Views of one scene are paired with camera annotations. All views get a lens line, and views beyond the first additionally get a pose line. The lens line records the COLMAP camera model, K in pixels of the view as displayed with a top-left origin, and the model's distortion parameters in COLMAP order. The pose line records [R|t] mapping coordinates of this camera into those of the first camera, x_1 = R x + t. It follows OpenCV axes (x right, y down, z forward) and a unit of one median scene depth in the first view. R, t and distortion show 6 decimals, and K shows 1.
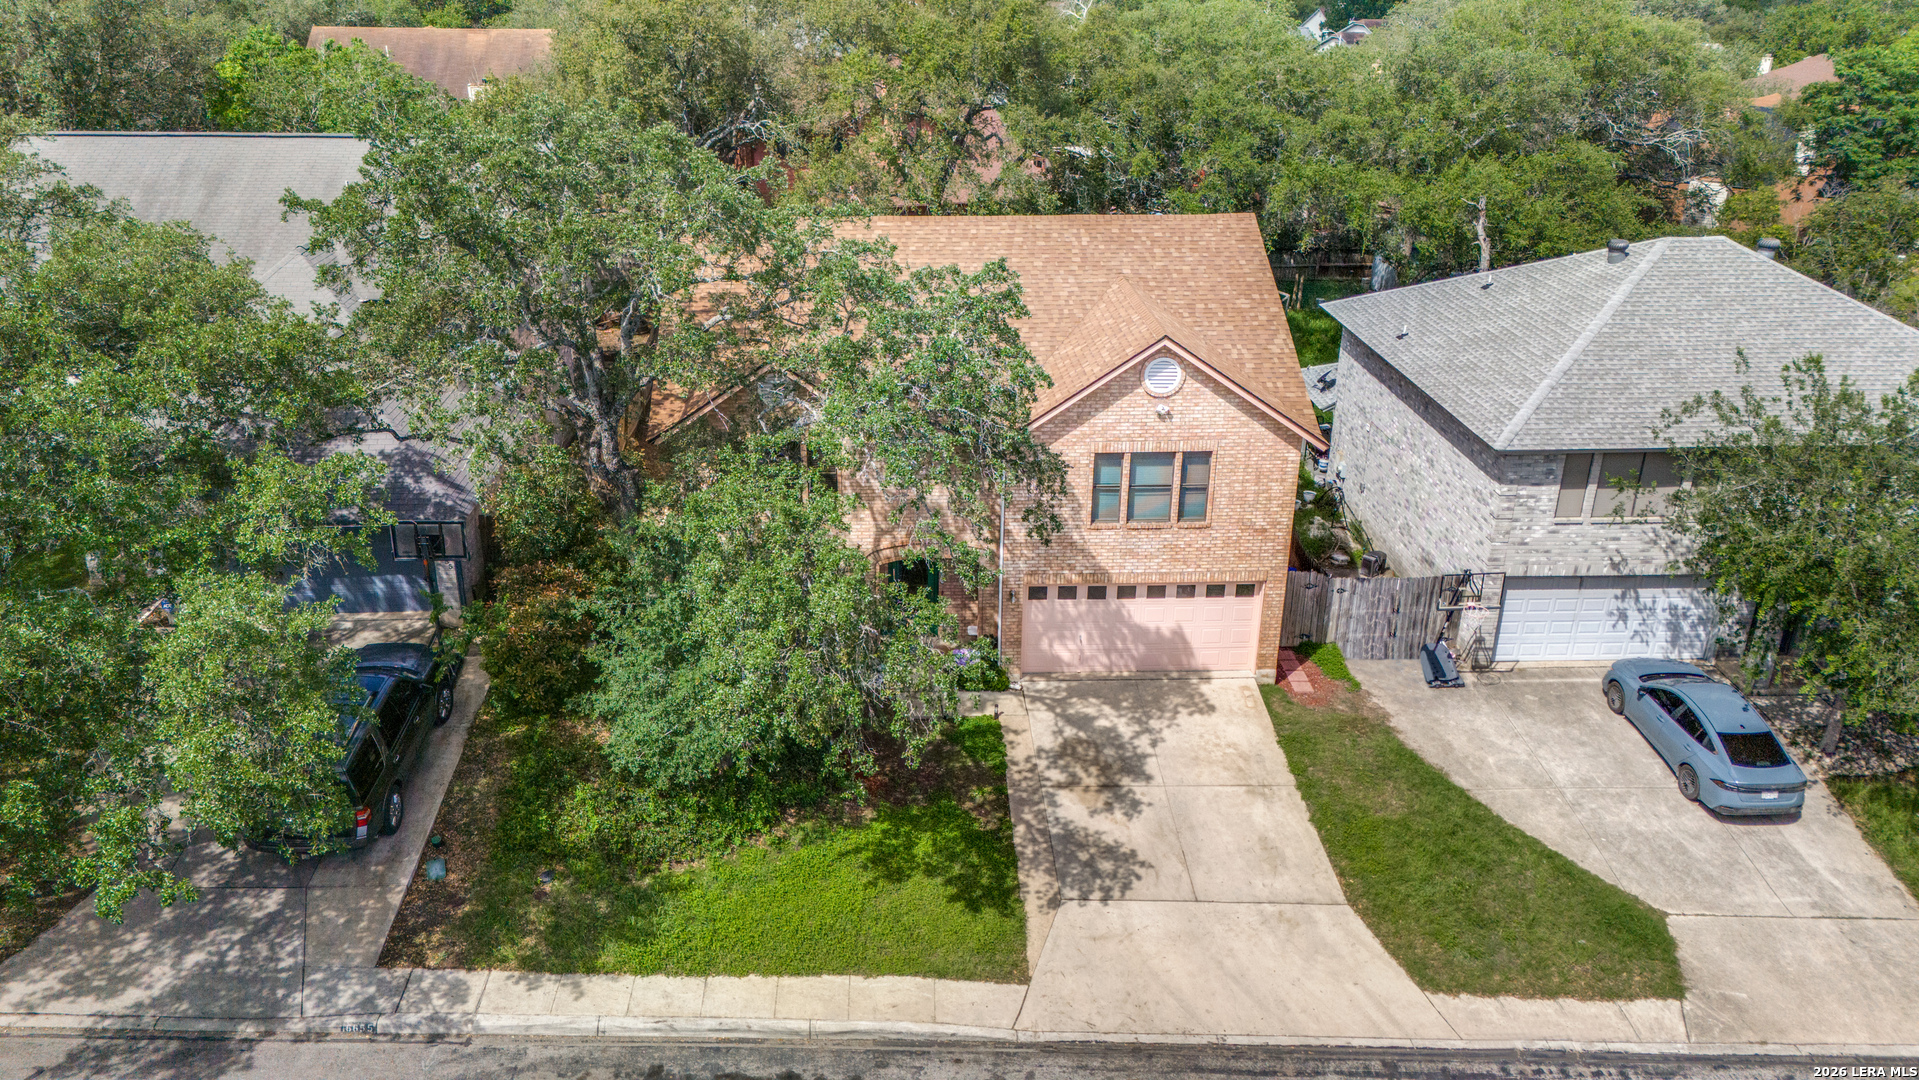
lens RADIAL K [[1372.7, 0, 960.1], [0, 1372.7, 533.7], [0, 0, 1]] dist [0.022412, 0.000072]
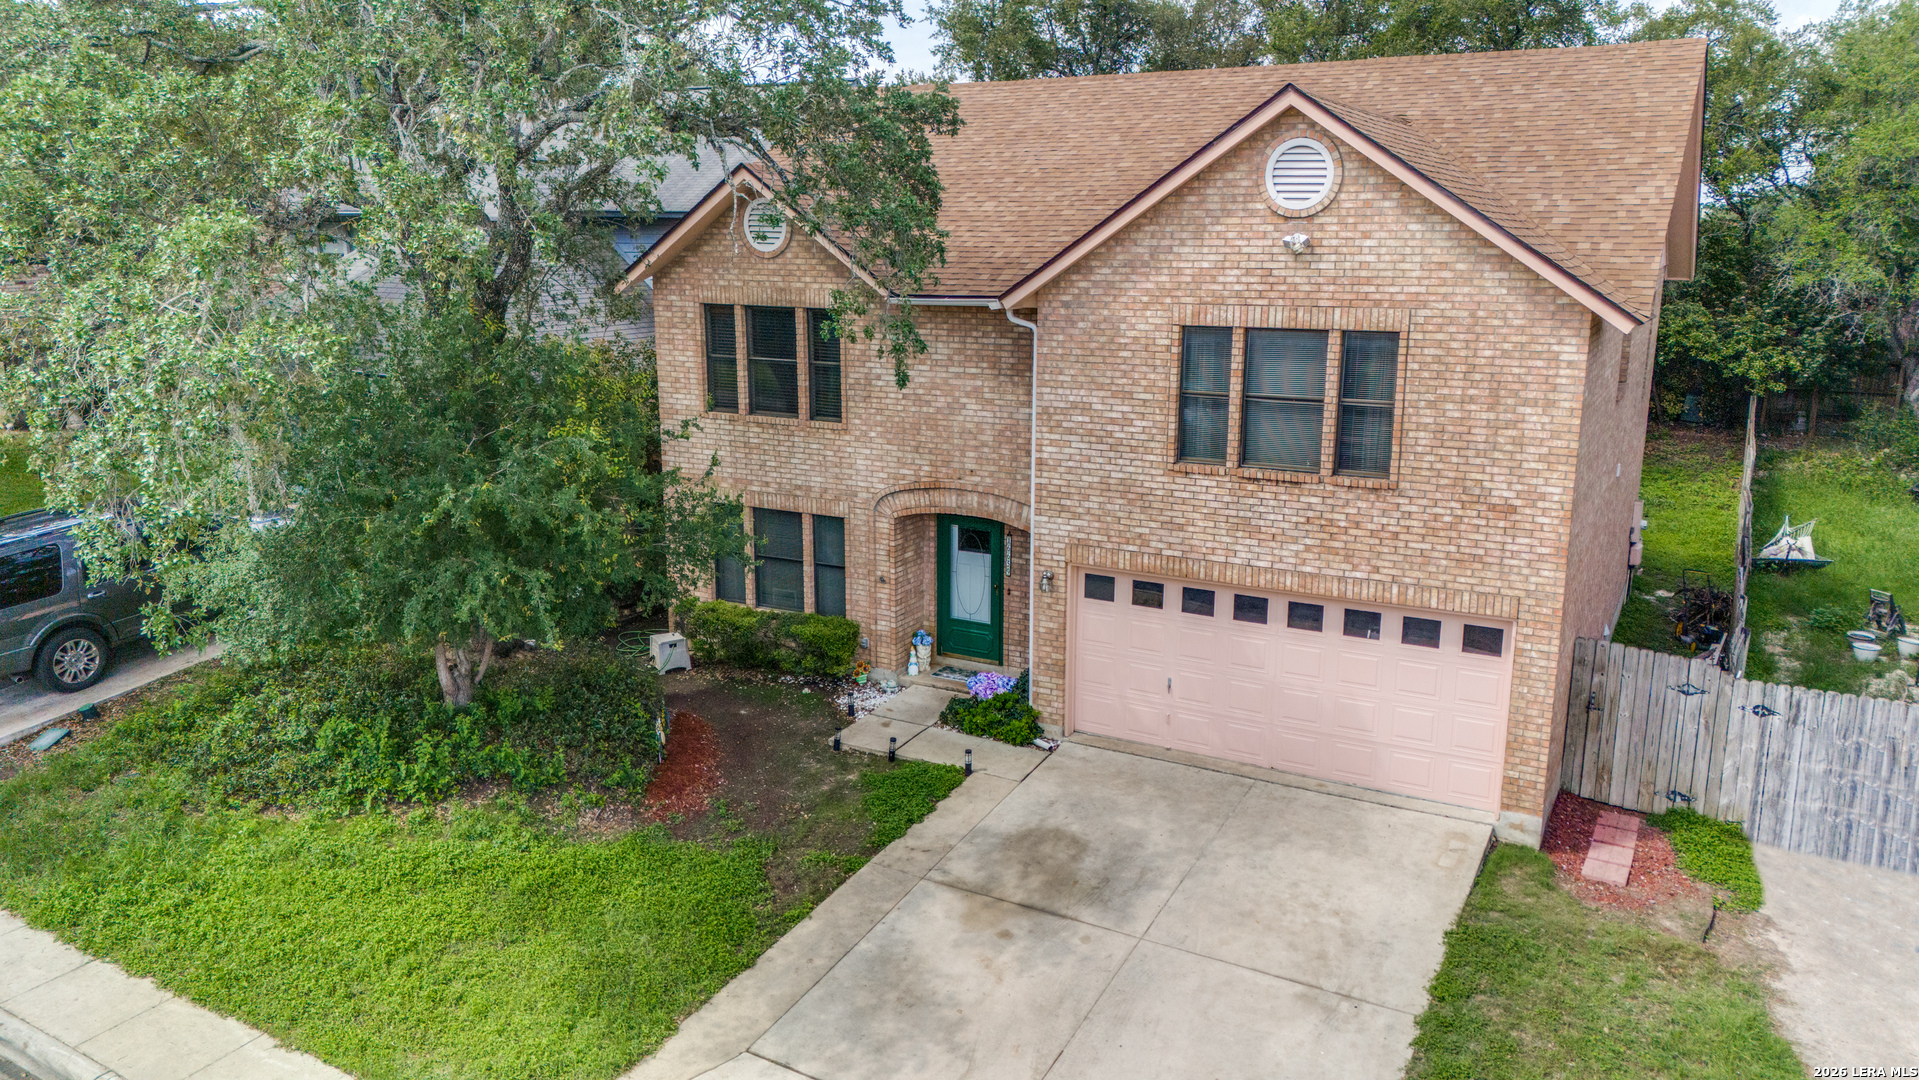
lens RADIAL K [[1372.7, 0, 954.7], [0, 1372.7, 549.4], [0, 0, 1]] dist [0.022412, 0.000072]
pose [[0.843858, 0.111553, -0.524842, 0.319604], [-0.201855, 0.972294, -0.117892, 0.112498], [0.497150, 0.205426, 0.842996, 0.492612]]
